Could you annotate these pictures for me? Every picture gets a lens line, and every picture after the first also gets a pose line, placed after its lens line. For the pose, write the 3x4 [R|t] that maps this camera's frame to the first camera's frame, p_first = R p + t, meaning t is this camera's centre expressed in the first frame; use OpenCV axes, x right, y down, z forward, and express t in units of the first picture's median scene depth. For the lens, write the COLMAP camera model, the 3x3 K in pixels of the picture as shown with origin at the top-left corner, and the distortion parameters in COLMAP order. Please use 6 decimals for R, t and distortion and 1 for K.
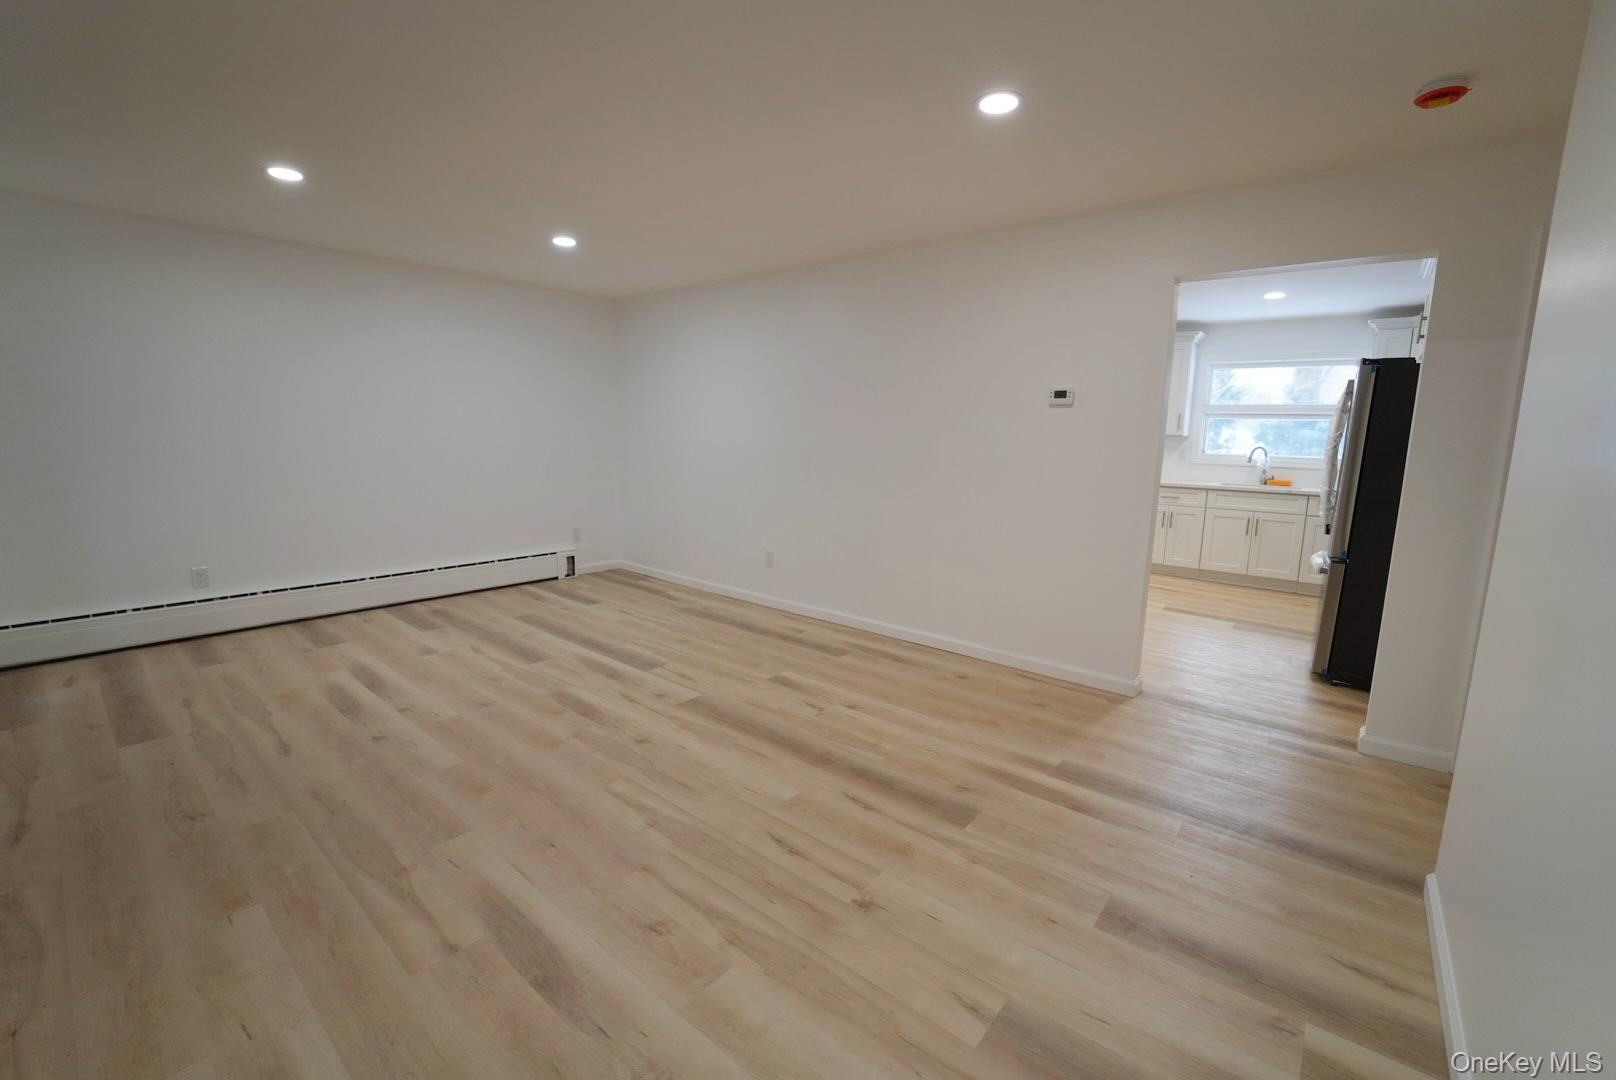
lens RADIAL K [[659.5, 0, 826.4], [0, 659.5, 518.2], [0, 0, 1]] dist [-0.018007, -0.000062]
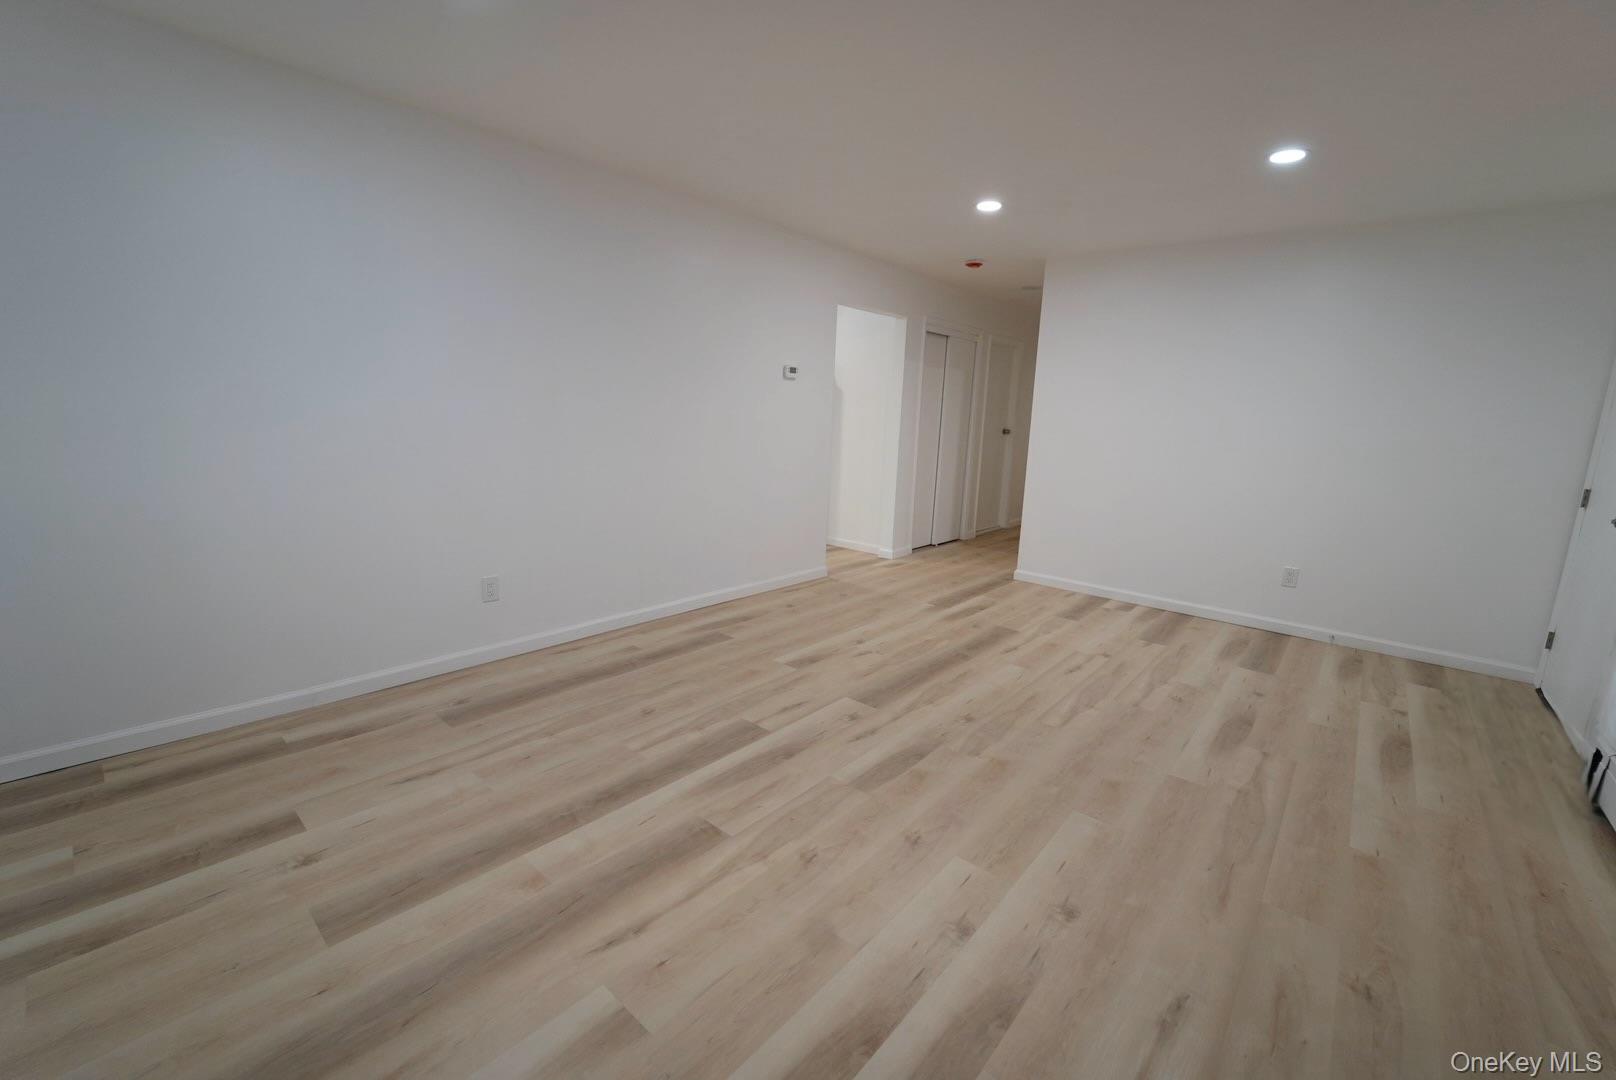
lens RADIAL K [[659.5, 0, 826.4], [0, 659.5, 518.2], [0, 0, 1]] dist [-0.018007, -0.000062]
pose [[0.025786, -0.183264, 0.982725, -1.116995], [0.087706, 0.979676, 0.180394, -0.143109], [-0.995813, 0.081539, 0.041335, 1.064376]]
